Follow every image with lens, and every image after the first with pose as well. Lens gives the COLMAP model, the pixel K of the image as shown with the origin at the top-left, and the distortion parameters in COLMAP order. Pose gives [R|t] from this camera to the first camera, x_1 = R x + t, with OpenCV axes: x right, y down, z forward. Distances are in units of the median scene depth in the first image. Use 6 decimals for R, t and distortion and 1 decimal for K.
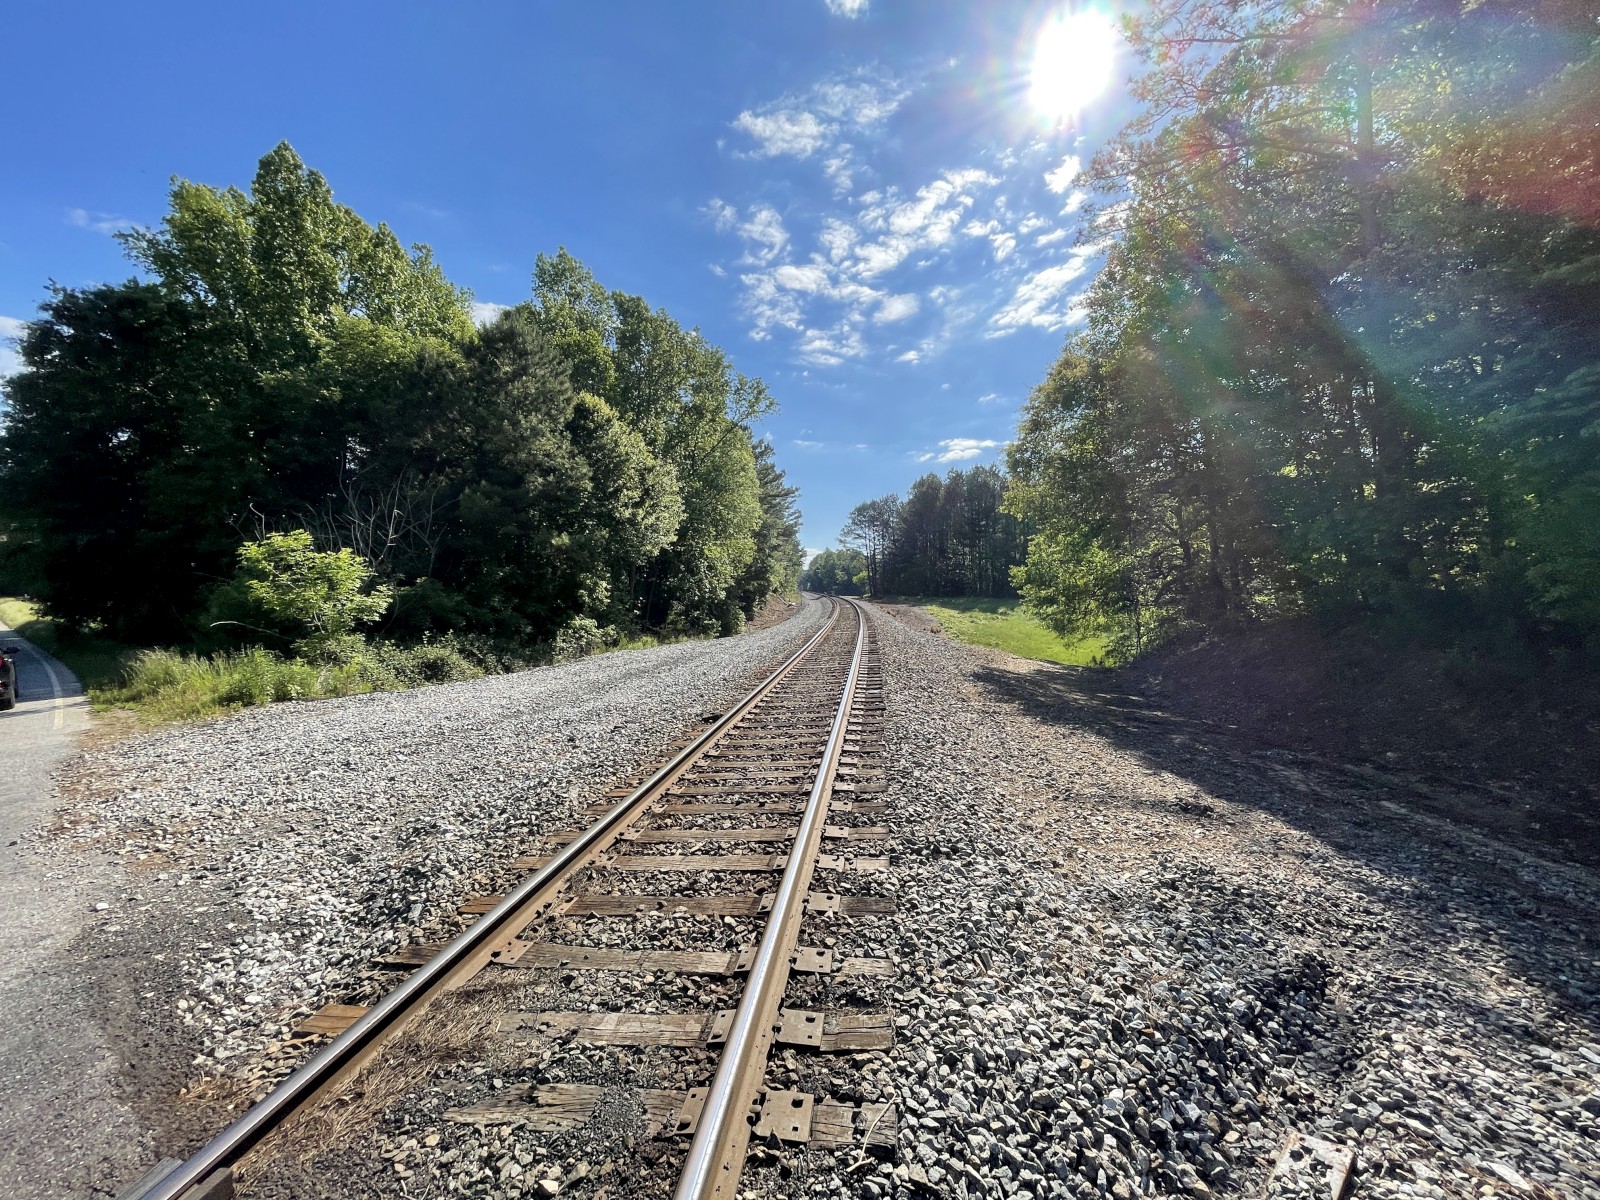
lens RADIAL K [[635.3, 0, 791.5], [0, 635.3, 597.8], [0, 0, 1]] dist [-0.000284, -0.001462]
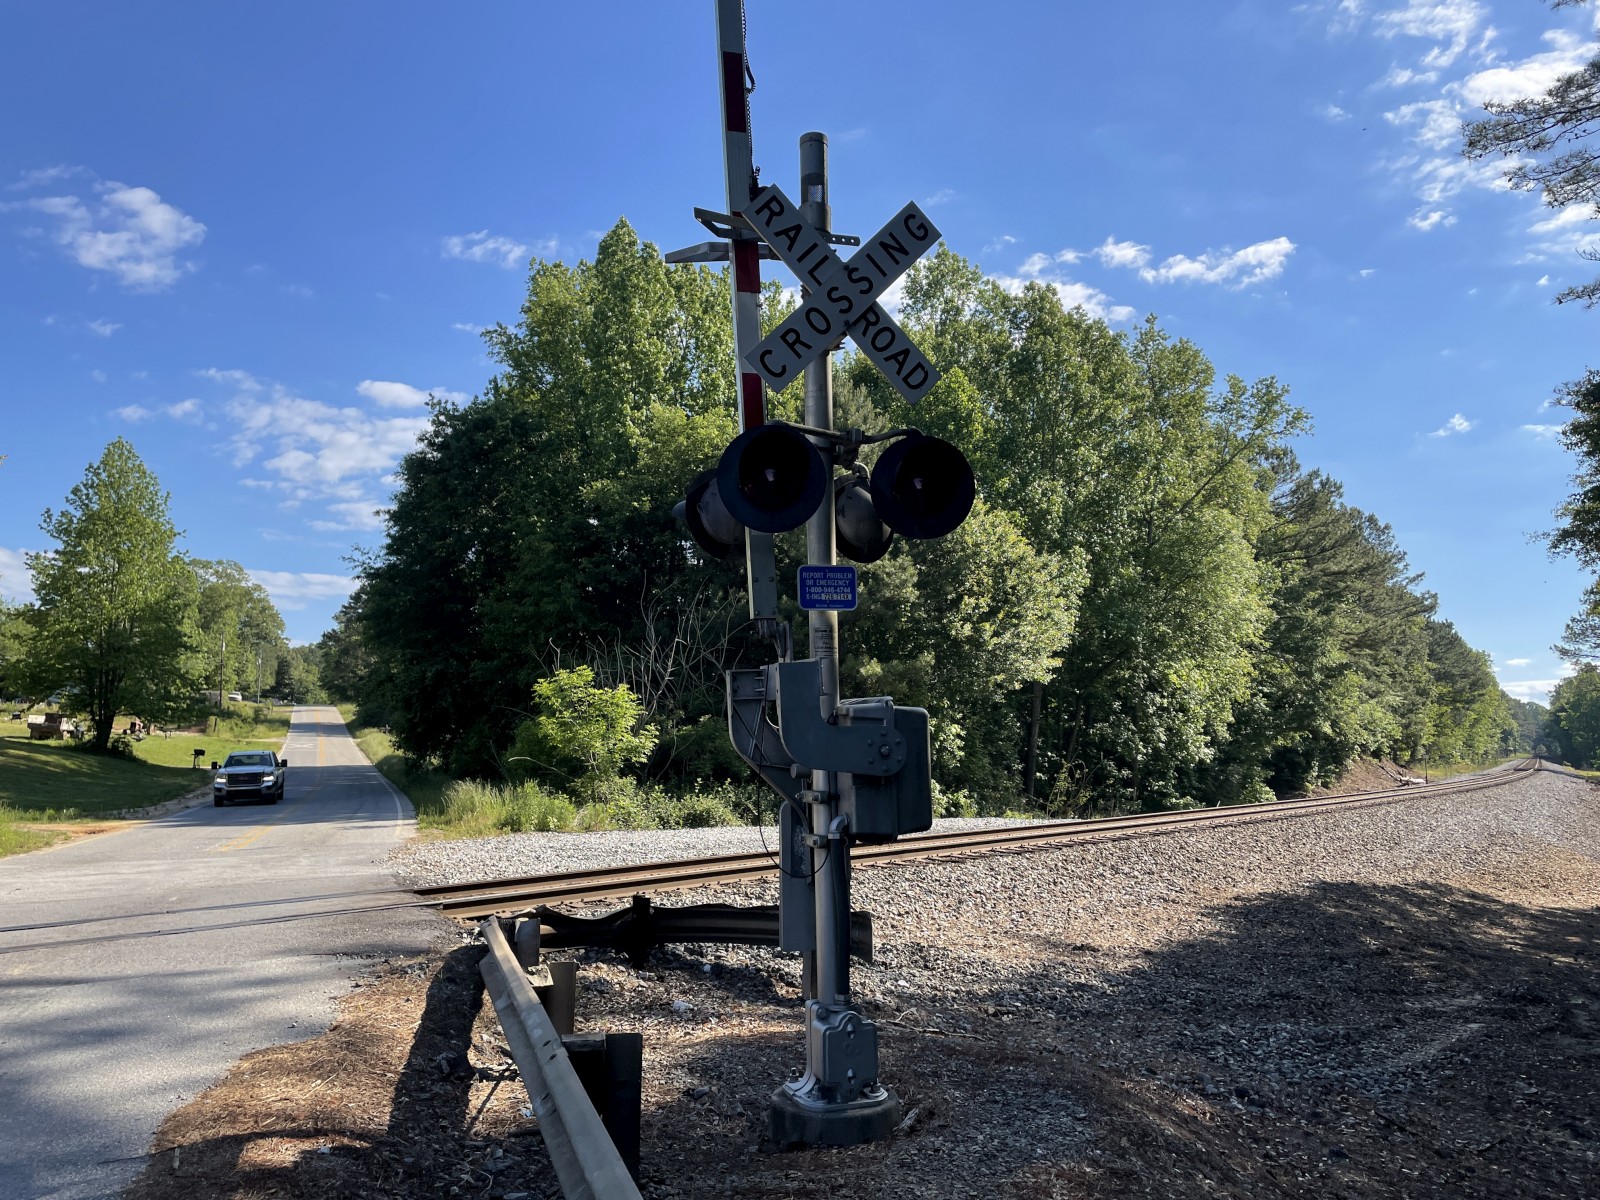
lens RADIAL K [[1215.9, 0, 796.5], [0, 1215.9, 601.7], [0, 0, 1]] dist [0.088978, -0.119280]
pose [[0.847620, -0.030661, -0.529717, 0.319621], [-0.036288, 0.992642, -0.115523, 0.000157], [0.529362, 0.117142, 0.840270, -0.265772]]
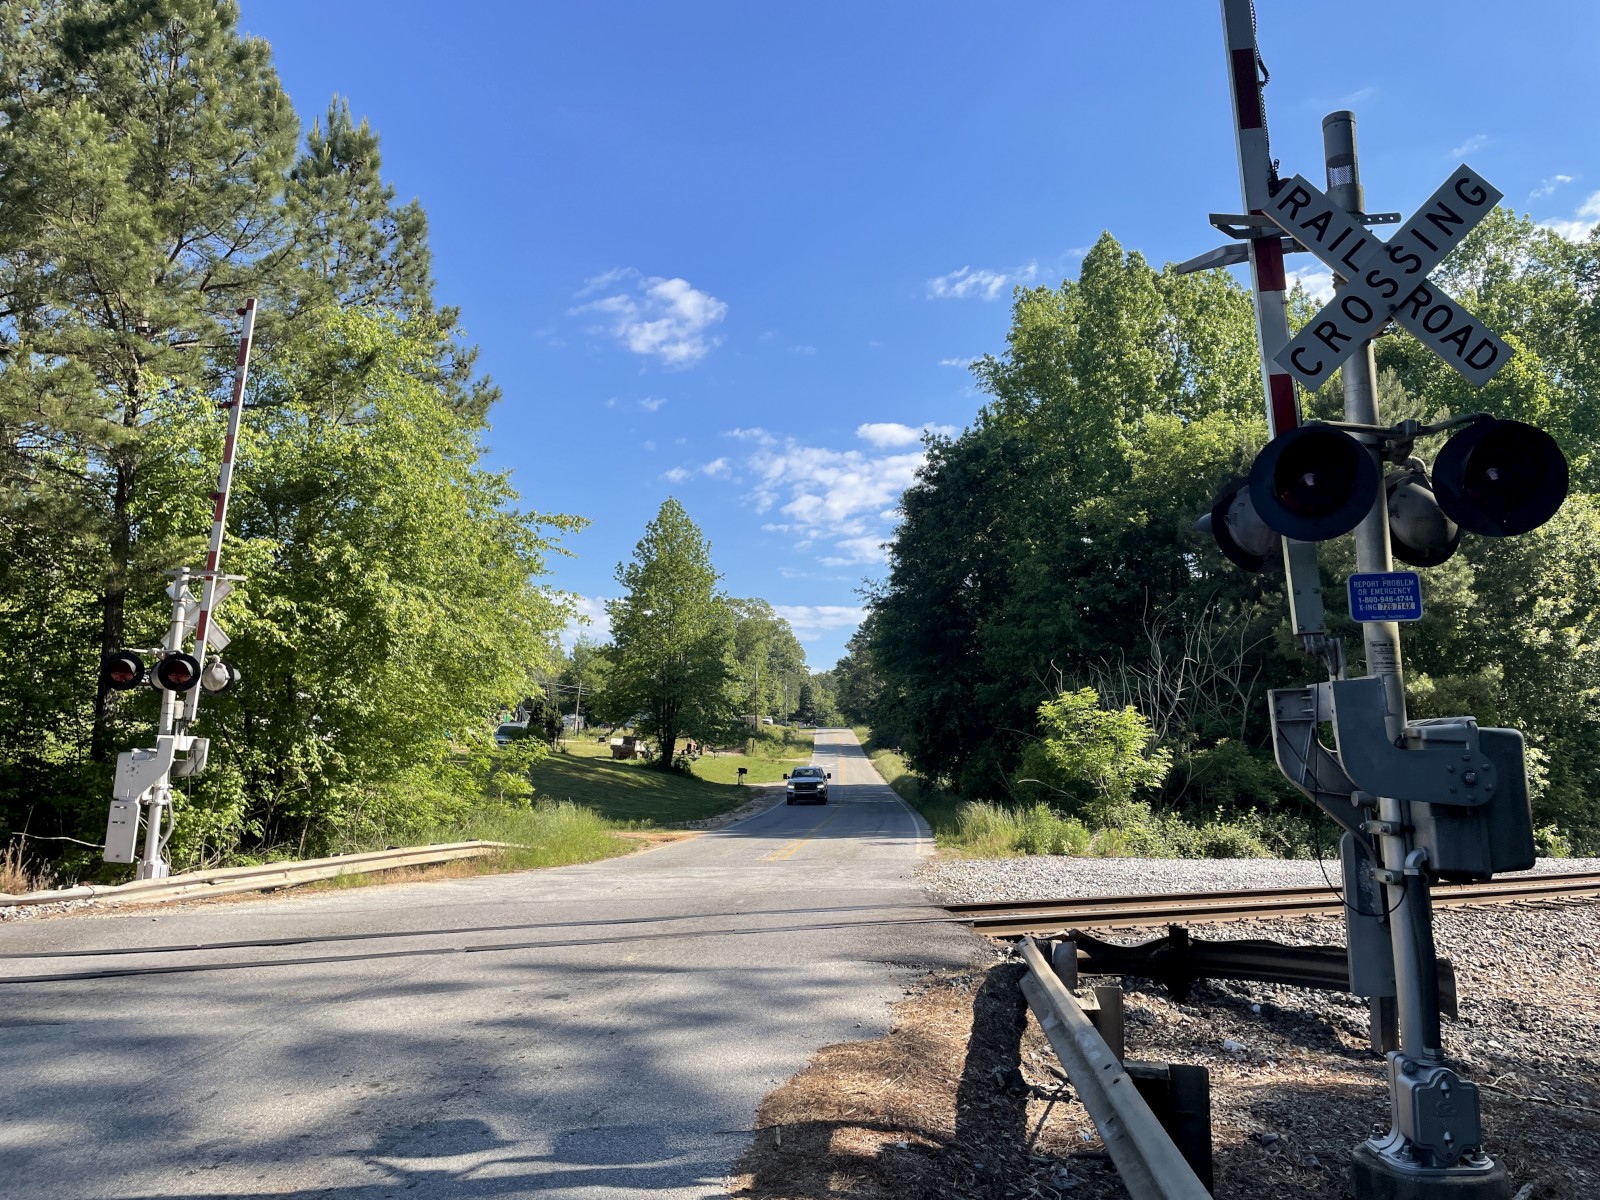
lens RADIAL K [[1215.9, 0, 788.7], [0, 1215.9, 586.3], [0, 0, 1]] dist [0.088978, -0.119280]
pose [[0.567809, -0.086254, -0.818629, 0.318502], [-0.037671, 0.990730, -0.130516, 0.000465], [0.822298, 0.104947, 0.559296, -0.272783]]
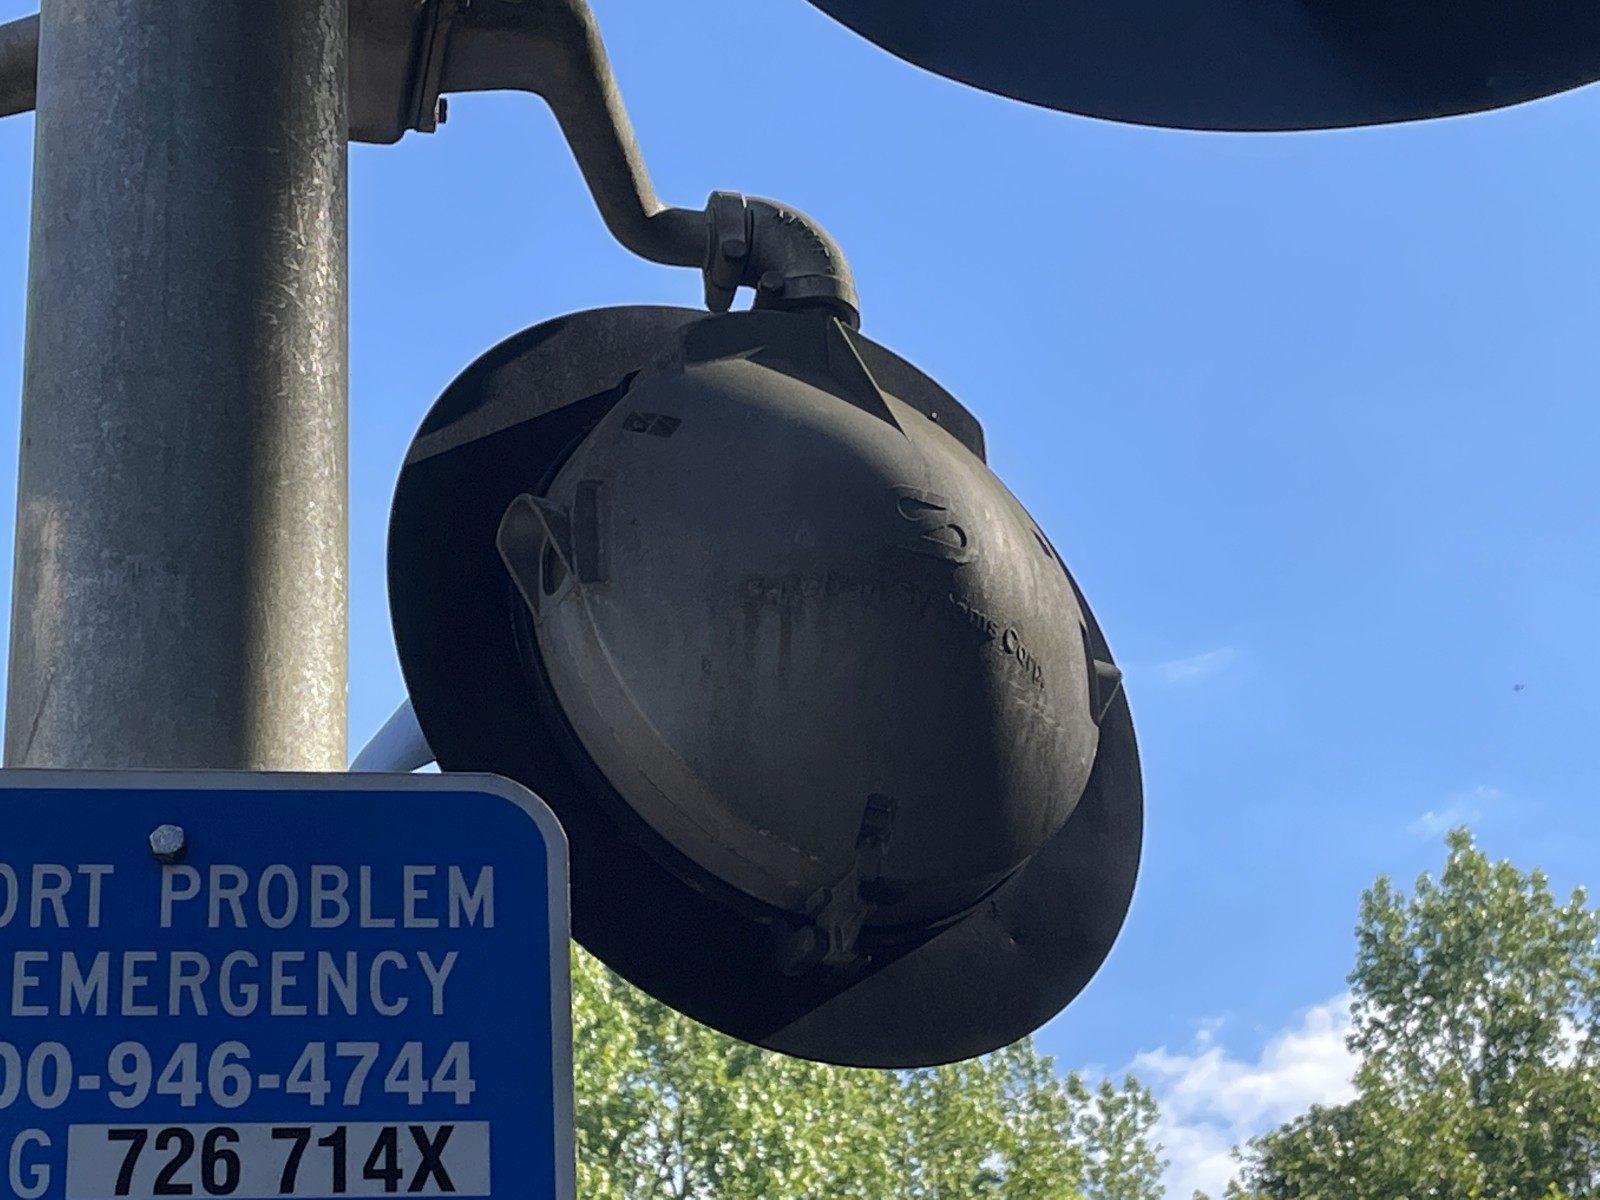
lens RADIAL K [[3556.2, 0, 782.8], [0, 3556.2, 595.8], [0, 0, 1]] dist [0.132752, 0.000000]
pose [[0.794021, -0.290236, -0.534129, 0.242269], [-0.007112, 0.874165, -0.485577, -0.008658], [0.607848, 0.389357, 0.692042, -0.105021]]
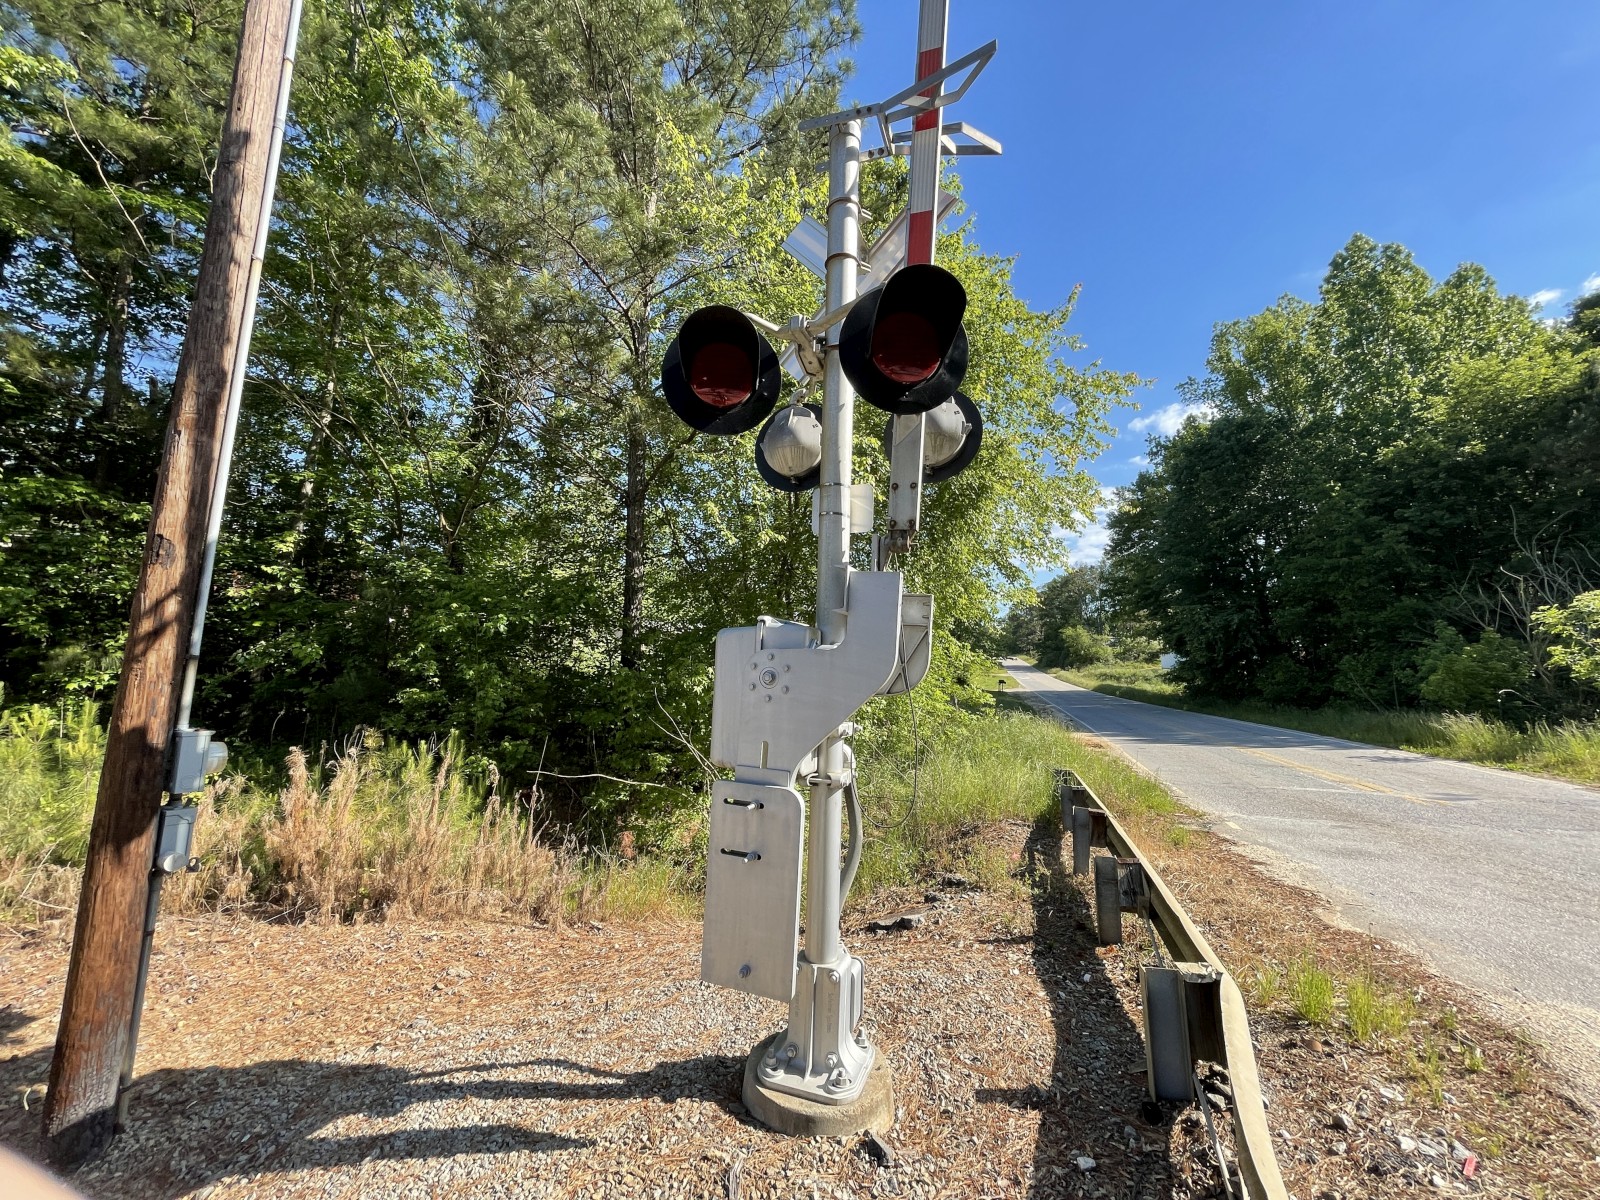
lens RADIAL K [[635.3, 0, 793.5], [0, 635.3, 600.2], [0, 0, 1]] dist [-0.000284, -0.001462]
pose [[0.357496, -0.083691, -0.930157, -0.228392], [-0.027362, 0.994610, -0.100007, 0.018366], [0.933514, 0.061203, 0.353279, -0.224211]]
